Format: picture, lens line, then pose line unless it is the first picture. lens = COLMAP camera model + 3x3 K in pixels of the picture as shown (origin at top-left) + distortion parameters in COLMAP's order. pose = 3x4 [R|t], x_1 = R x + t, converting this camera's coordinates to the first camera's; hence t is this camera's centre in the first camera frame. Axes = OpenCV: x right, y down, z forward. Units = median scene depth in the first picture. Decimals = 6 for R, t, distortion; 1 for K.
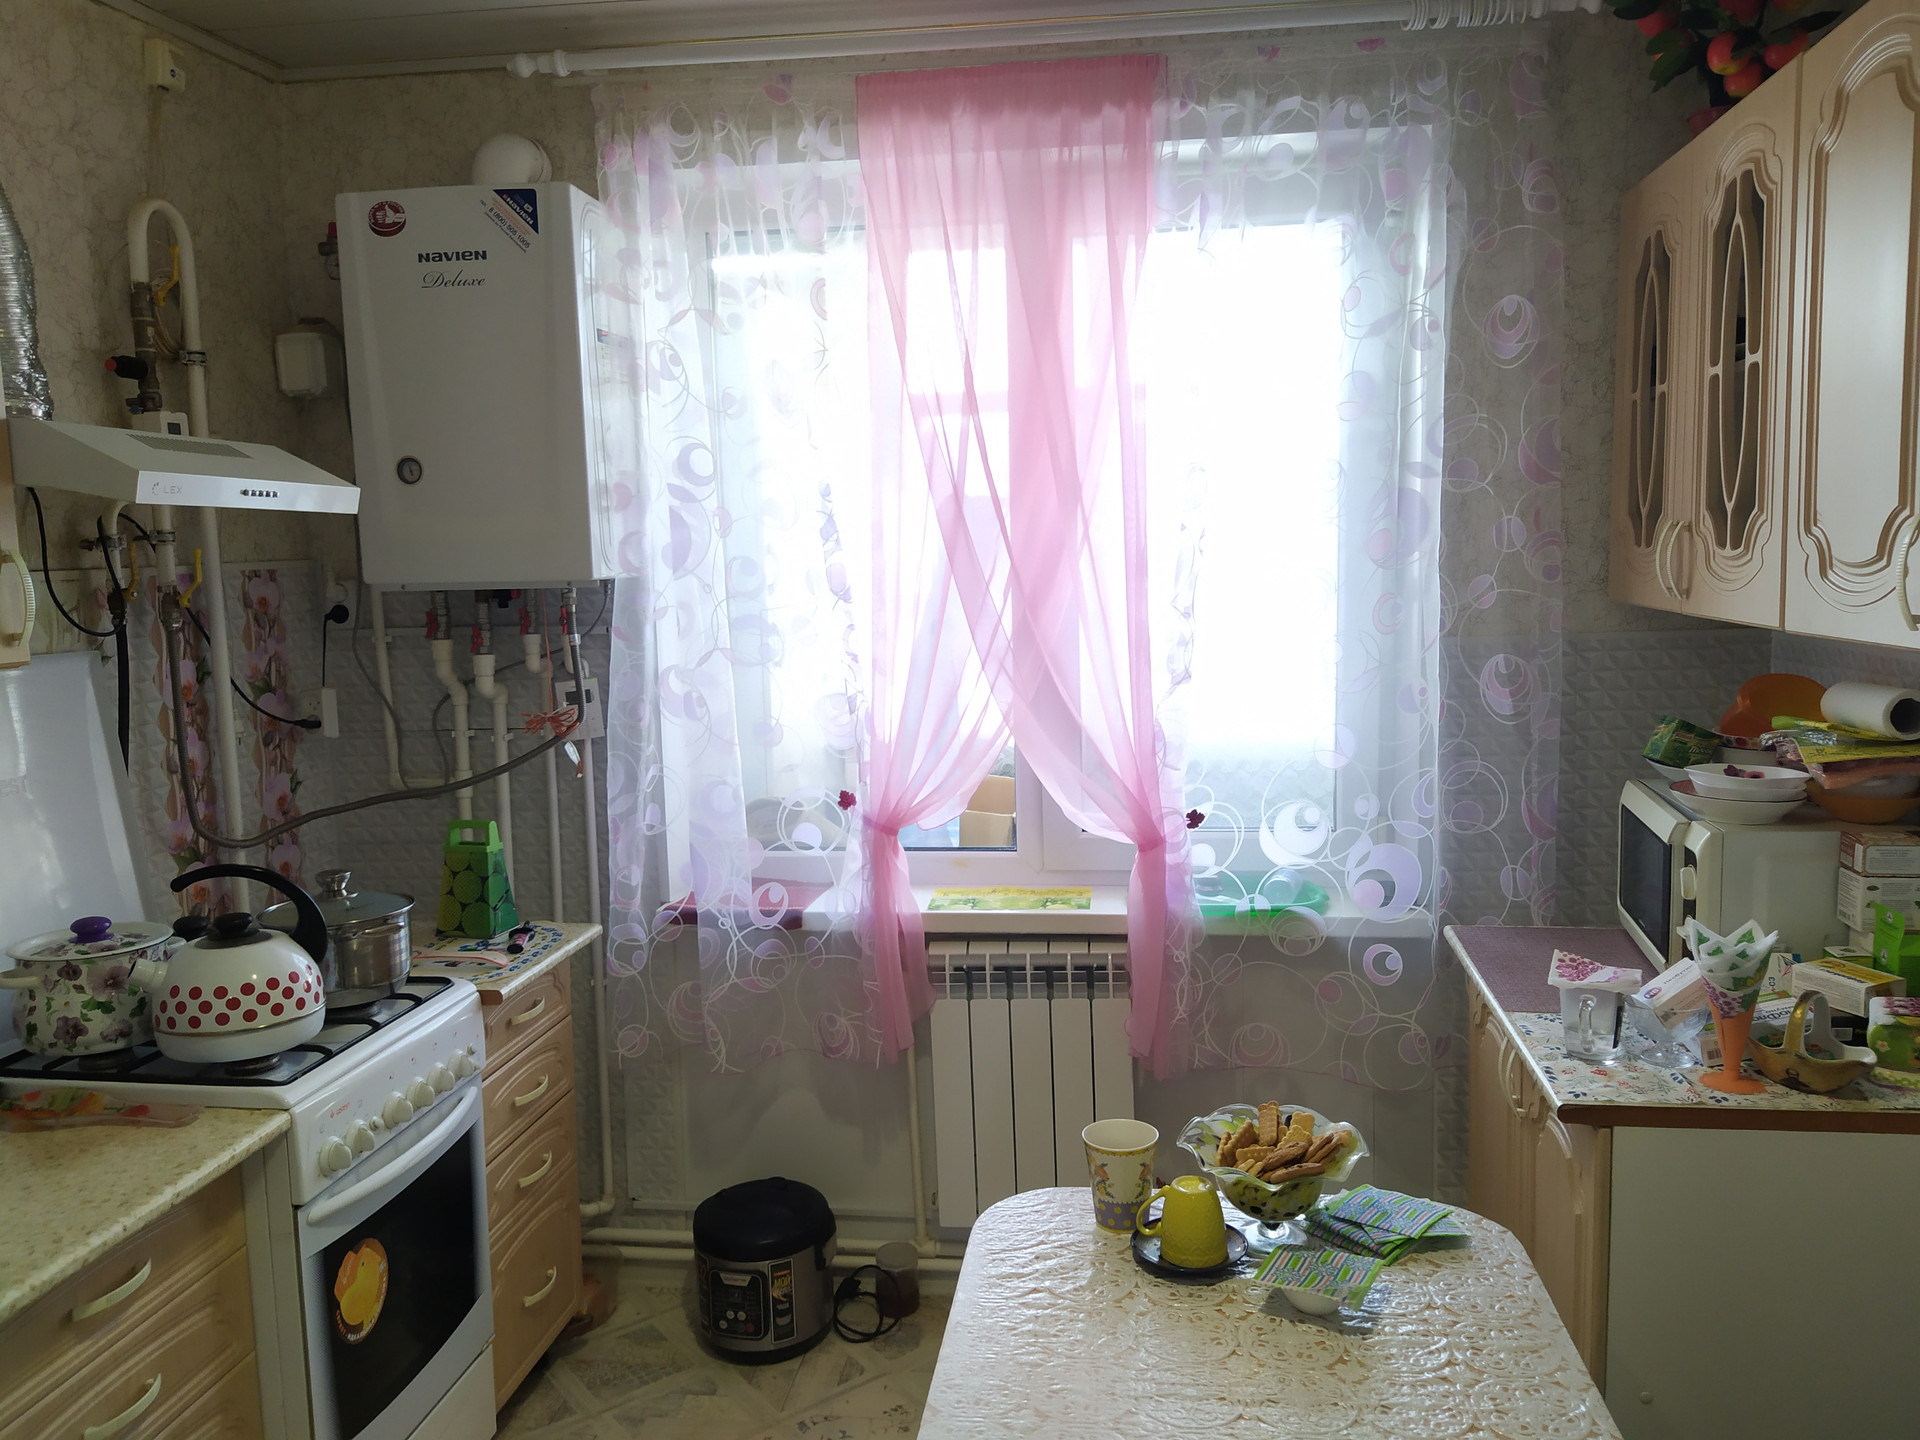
lens RADIAL K [[1439.5, 0, 956.6], [0, 1439.5, 712.3], [0, 0, 1]] dist [0.063411, -0.058093]
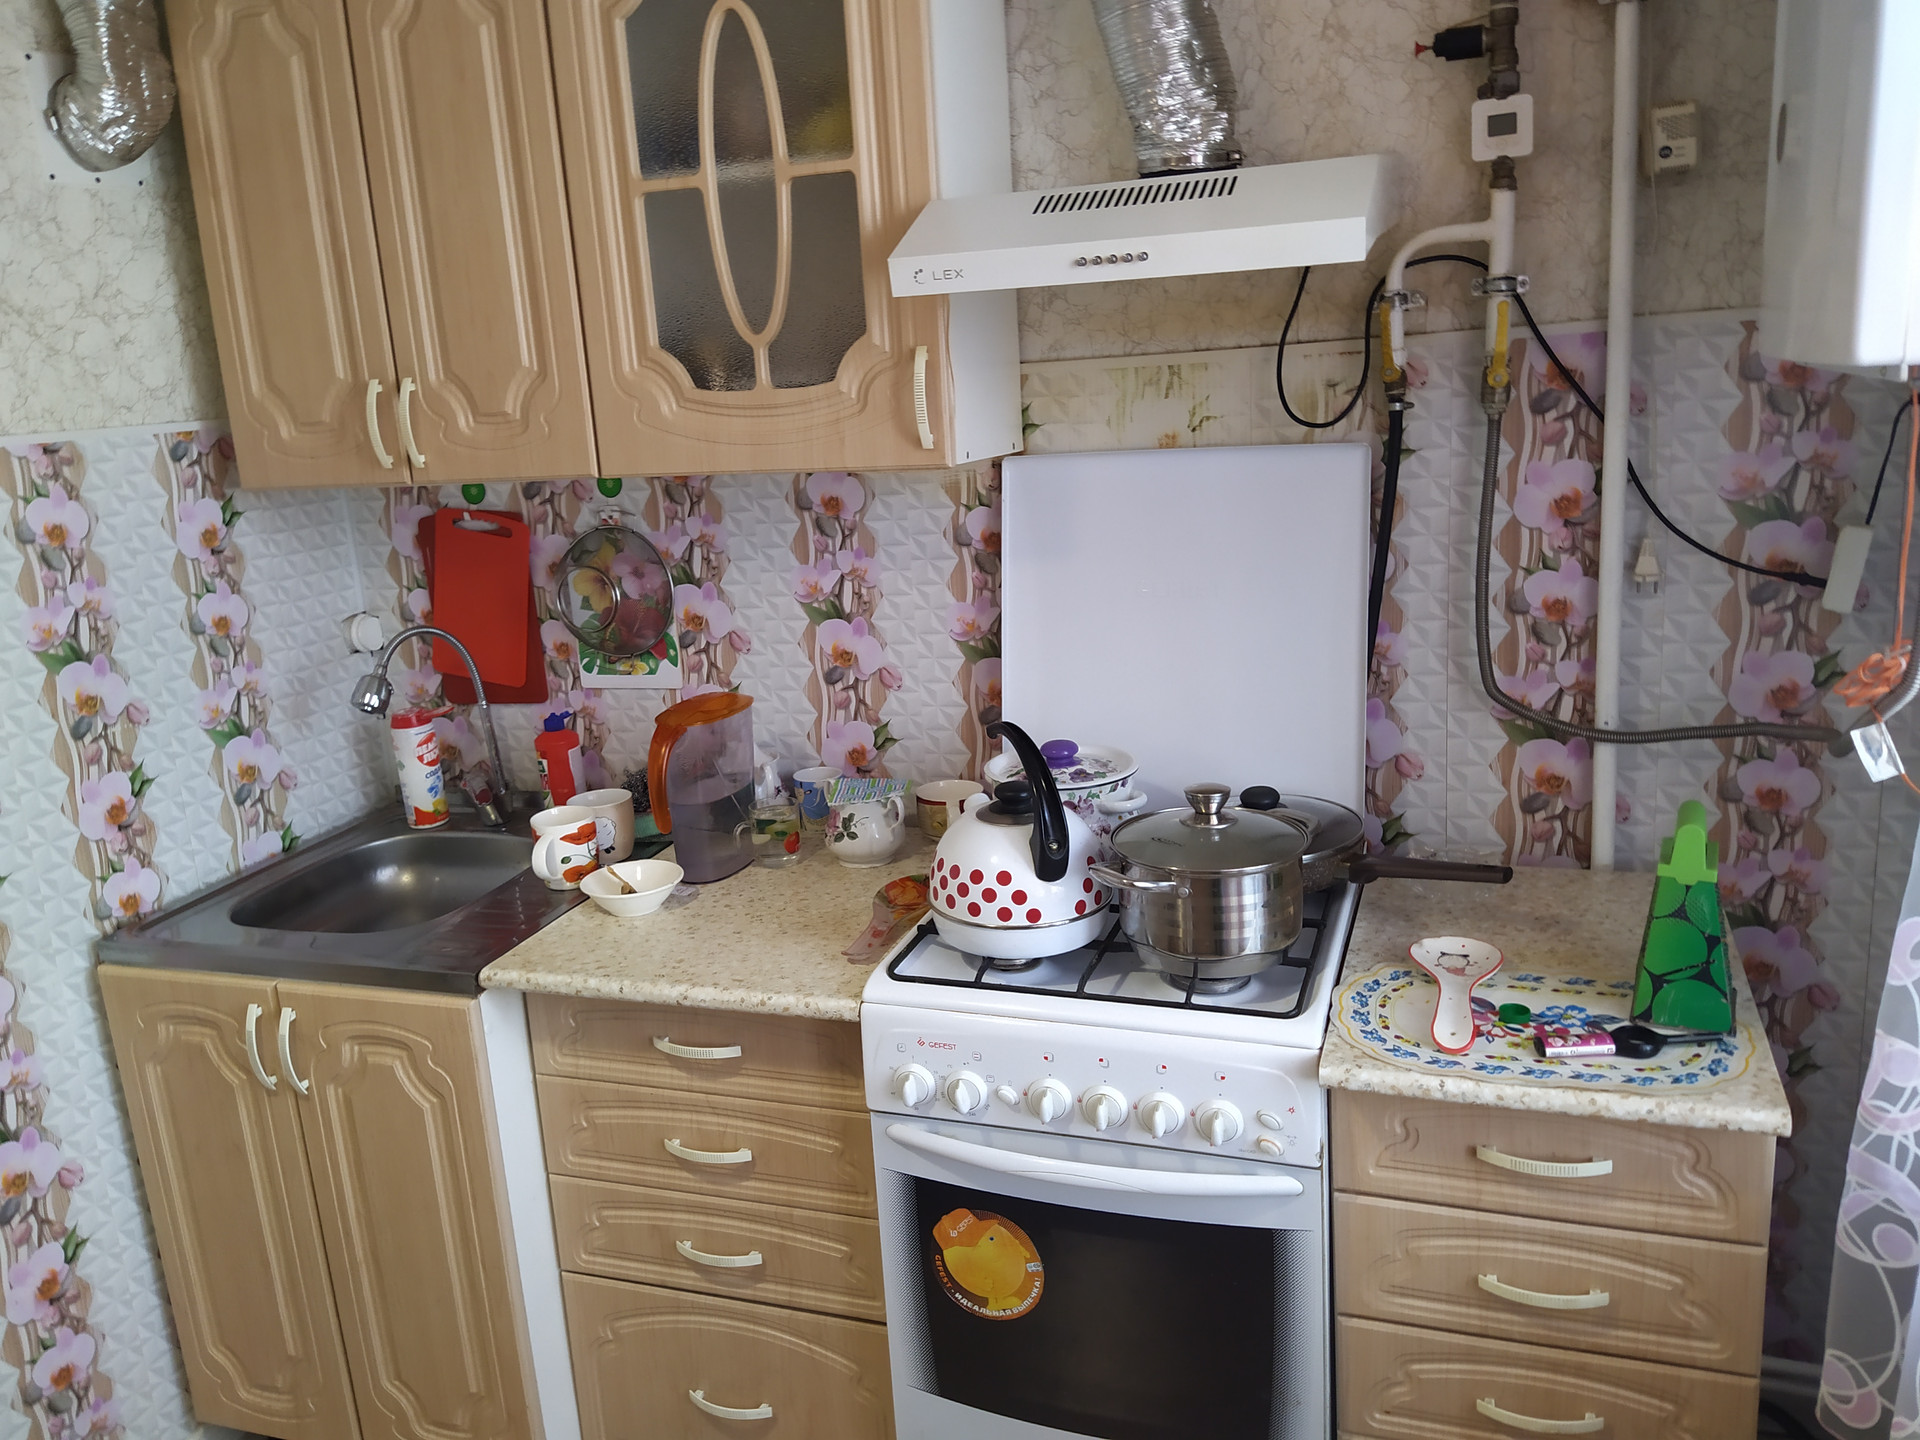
lens RADIAL K [[1439.5, 0, 956.6], [0, 1439.5, 712.3], [0, 0, 1]] dist [0.063411, -0.058093]
pose [[-0.183150, 0.265298, -0.946611, 0.259973], [-0.044908, 0.959636, 0.277638, -0.117697], [0.982059, 0.093360, -0.163843, 0.979108]]
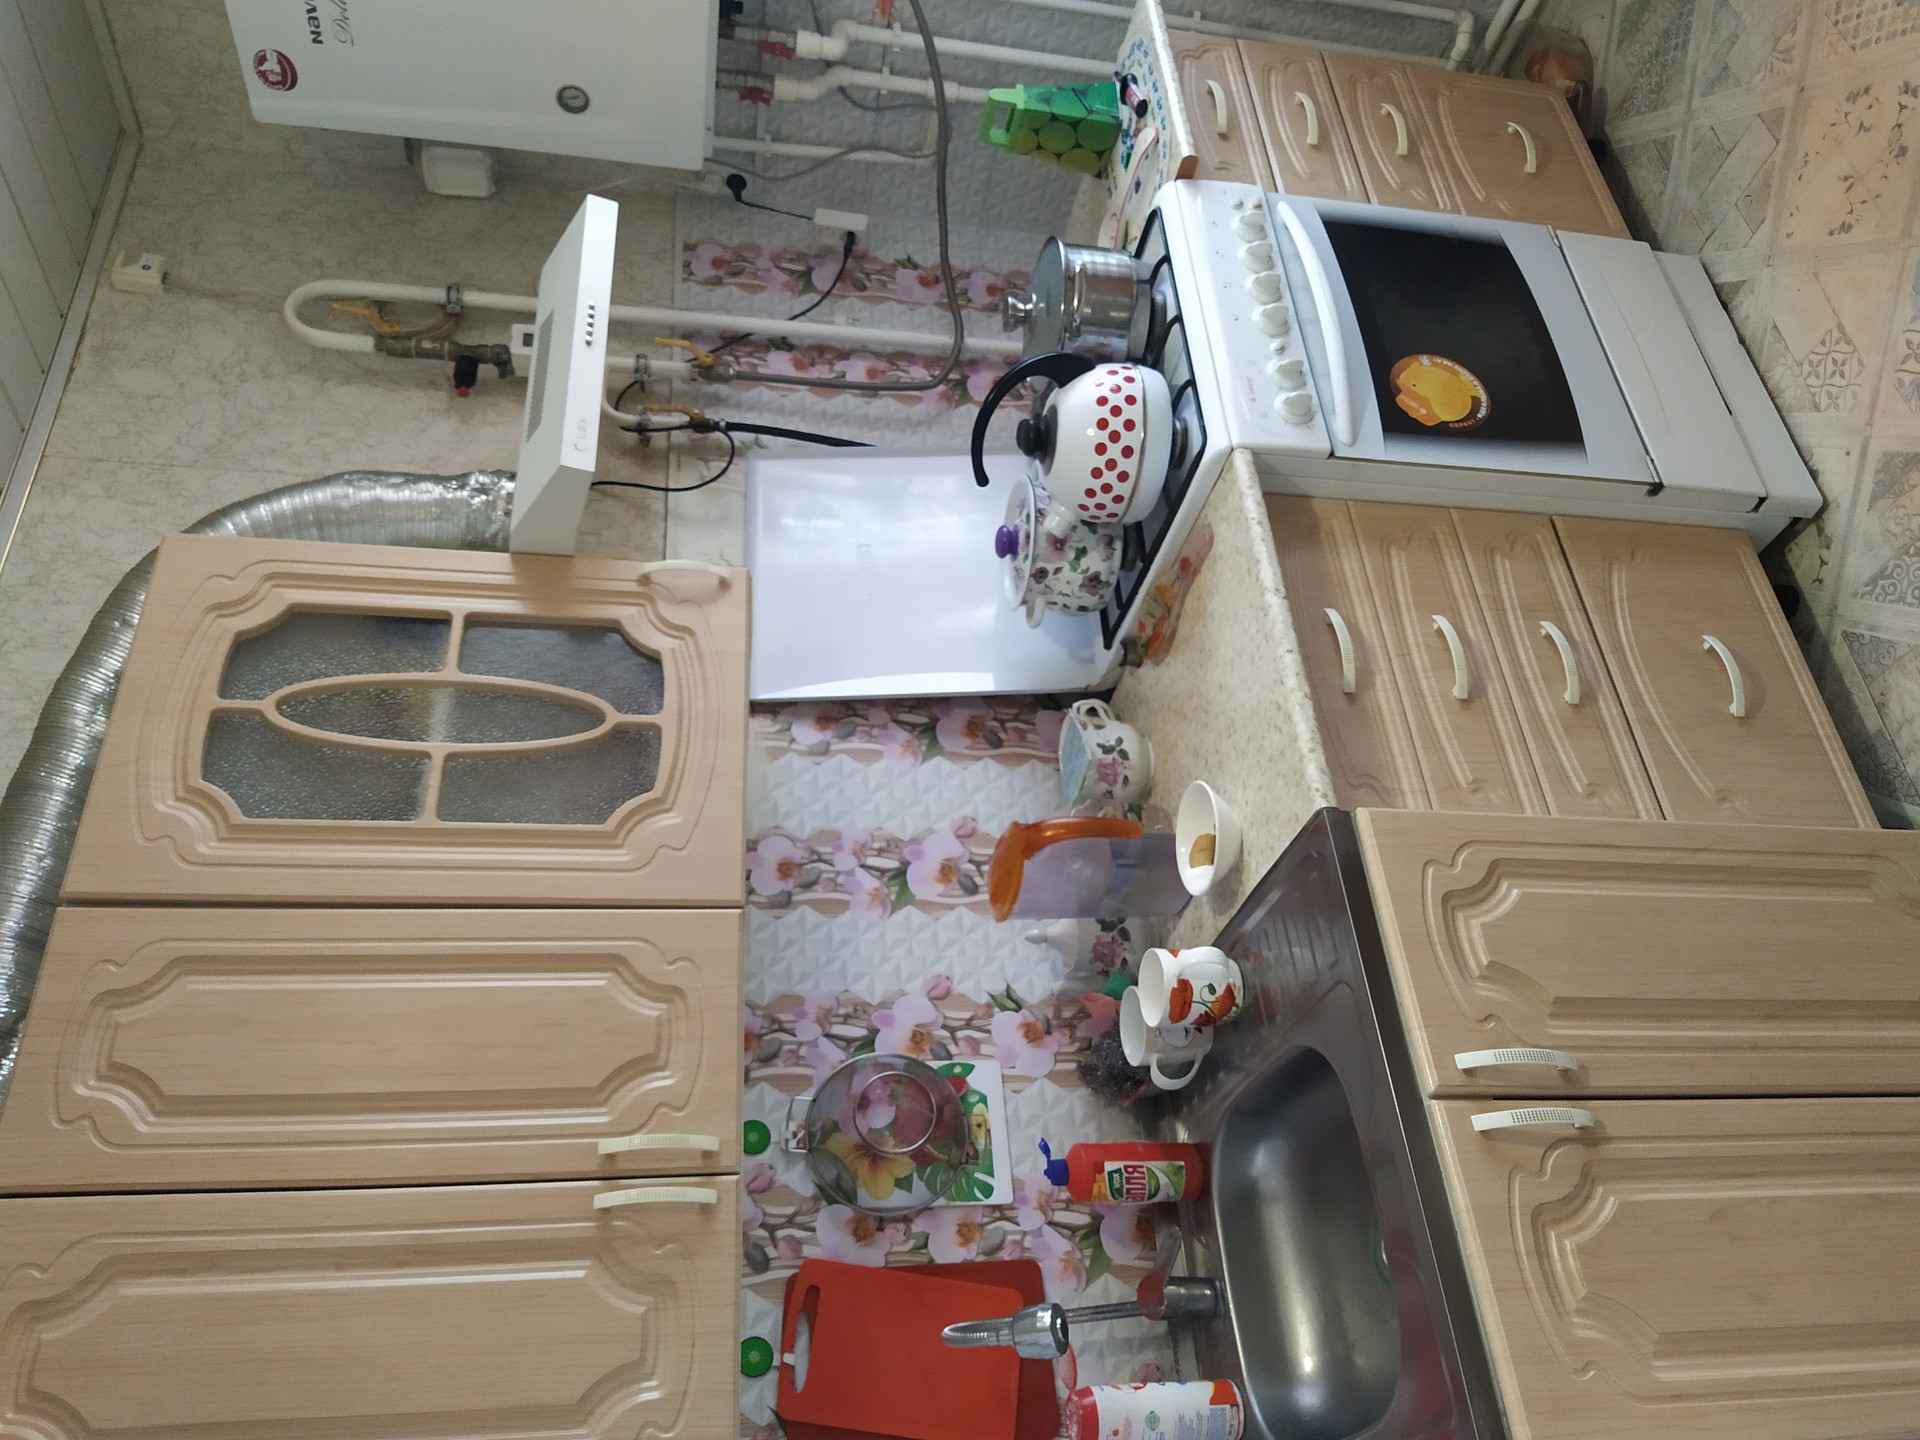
lens RADIAL K [[1416.9, 0, 963.5], [0, 1416.9, 712.7], [0, 0, 1]] dist [0.077920, -0.128344]
pose [[0.197706, -0.647955, -0.735572, 0.071862], [0.980179, 0.140395, 0.139779, -0.007884], [0.012700, -0.748628, 0.662869, 0.199634]]
